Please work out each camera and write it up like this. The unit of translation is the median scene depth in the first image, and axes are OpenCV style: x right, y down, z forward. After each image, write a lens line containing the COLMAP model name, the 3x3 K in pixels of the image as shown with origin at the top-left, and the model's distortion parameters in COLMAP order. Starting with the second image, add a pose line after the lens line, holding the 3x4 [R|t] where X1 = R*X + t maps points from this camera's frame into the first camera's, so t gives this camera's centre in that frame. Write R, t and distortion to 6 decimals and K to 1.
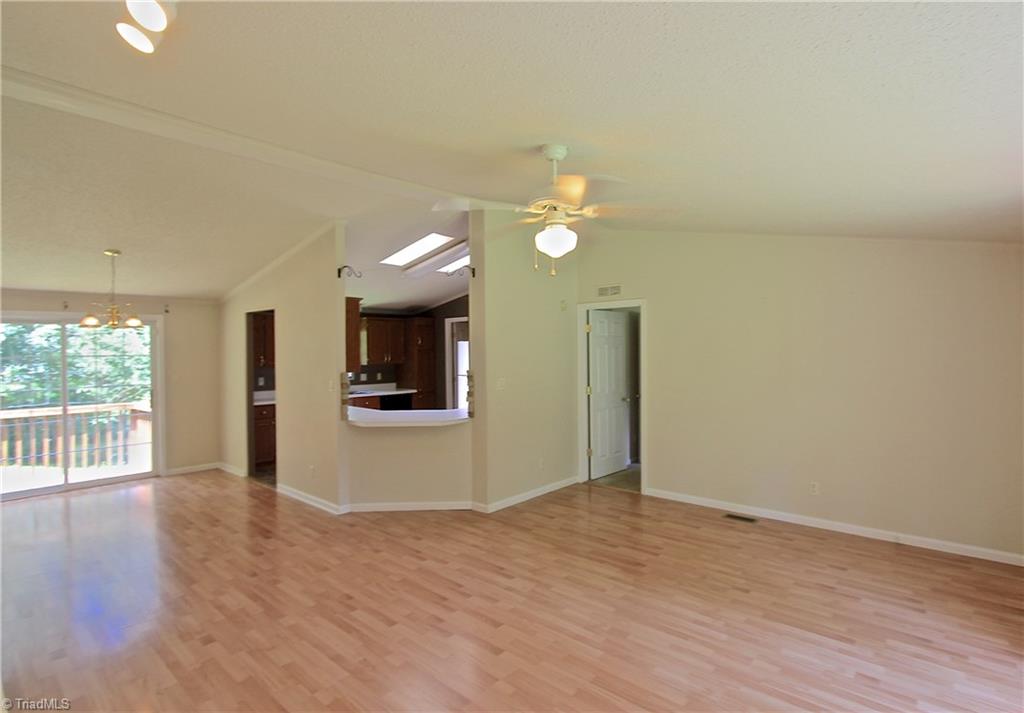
lens RADIAL K [[519.2, 0, 515.9], [0, 519.2, 354.5], [0, 0, 1]] dist [-0.018035, -0.000026]
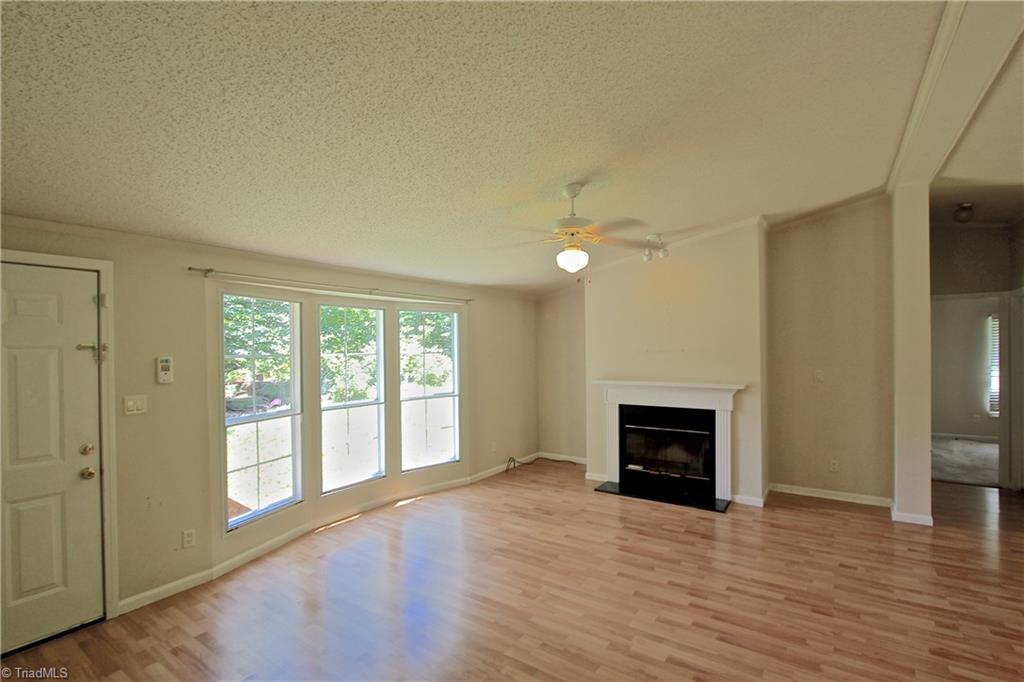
lens RADIAL K [[472.8, 0, 511.5], [0, 472.8, 349.9], [0, 0, 1]] dist [-0.022025, 0.005058]
pose [[-0.993028, 0.021220, -0.115956, 0.215615], [0.019916, 0.999725, 0.012392, -0.008332], [0.116187, 0.009996, -0.993177, 1.260430]]
